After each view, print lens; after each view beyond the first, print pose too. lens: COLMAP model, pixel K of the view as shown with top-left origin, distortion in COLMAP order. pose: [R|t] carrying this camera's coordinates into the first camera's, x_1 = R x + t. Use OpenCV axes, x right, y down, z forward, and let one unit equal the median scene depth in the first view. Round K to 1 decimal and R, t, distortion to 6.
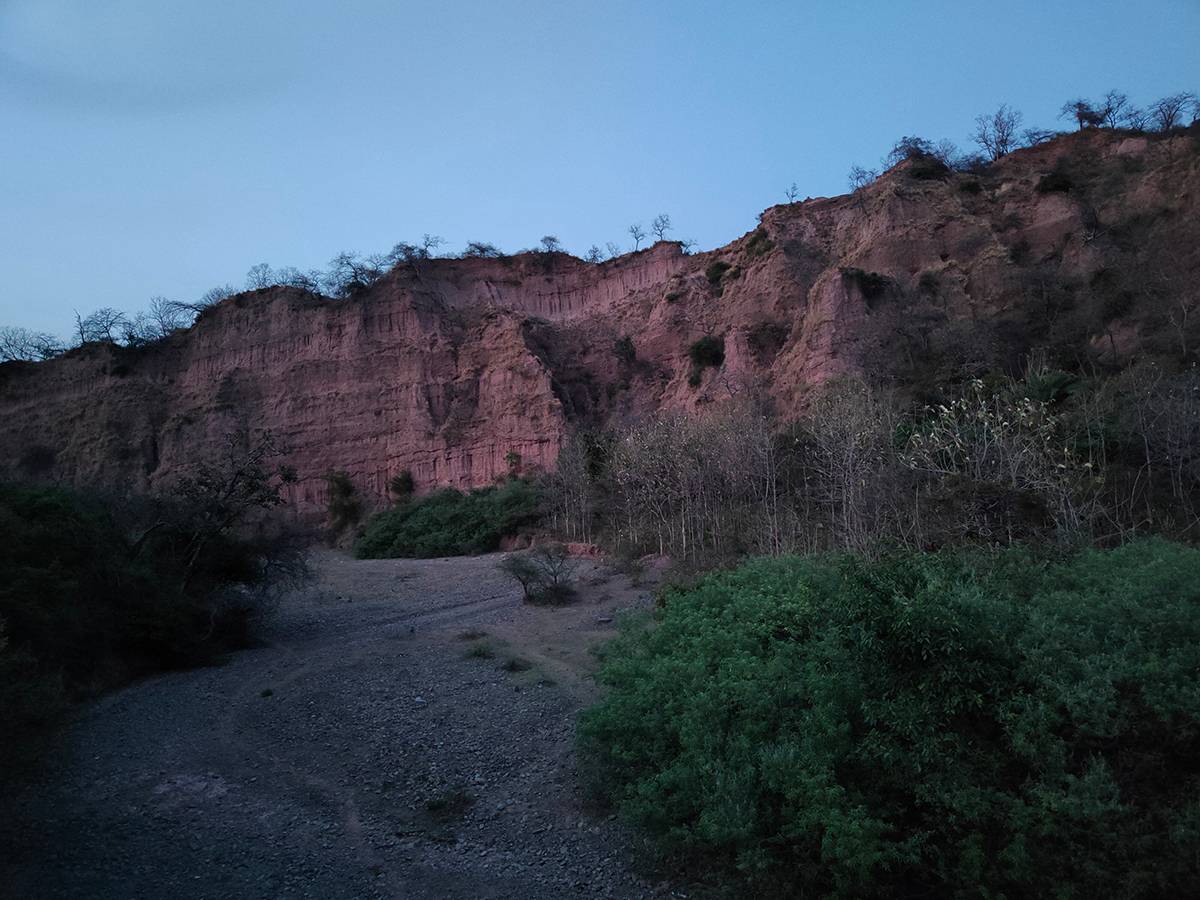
lens RADIAL K [[930.0, 0, 600.0], [0, 930.0, 450.0], [0, 0, 1]] dist [0.003423, -0.002220]
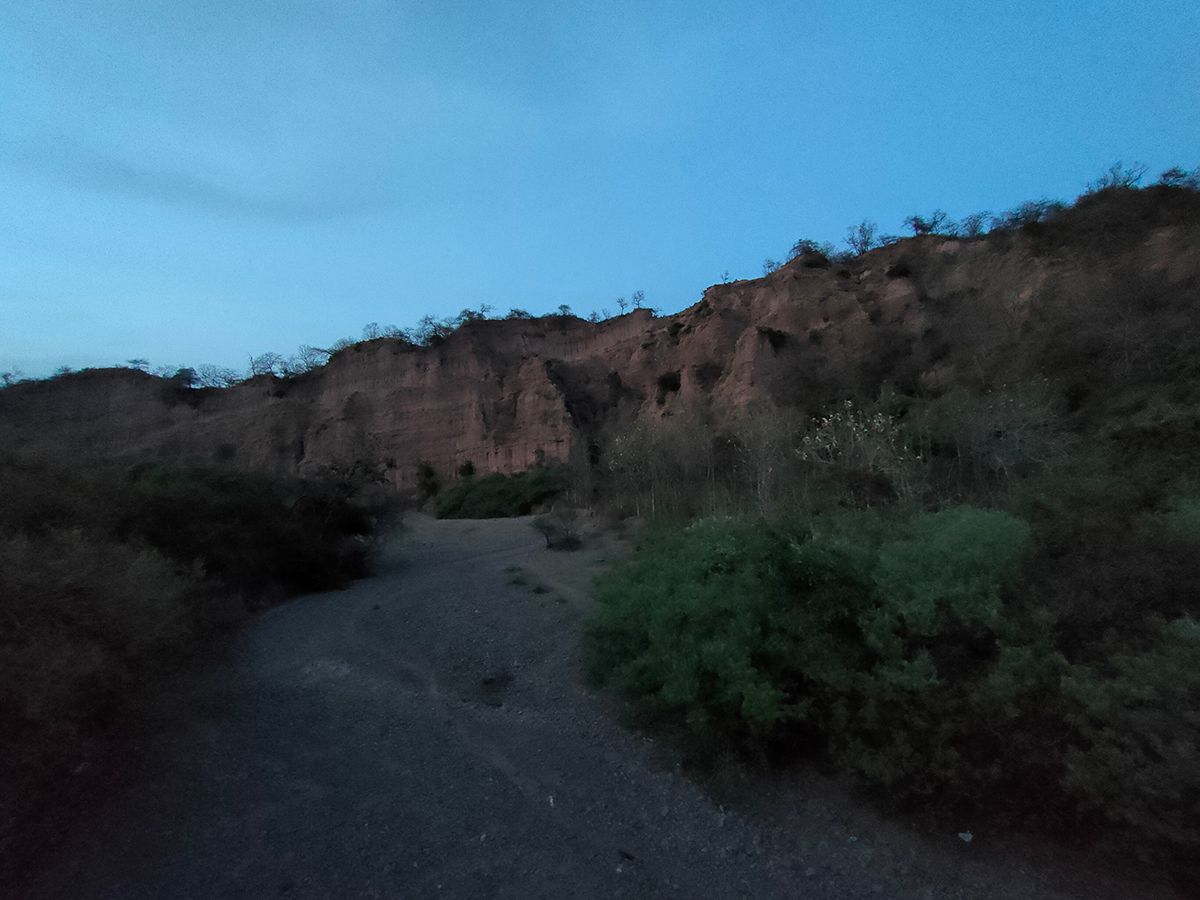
lens RADIAL K [[930.0, 0, 600.0], [0, 930.0, 450.0], [0, 0, 1]] dist [0.003423, -0.002220]
pose [[0.999947, 0.002409, -0.010041, 0.019773], [-0.002458, 0.999985, -0.004866, 0.012065], [0.010029, 0.004891, 0.999938, -0.511010]]
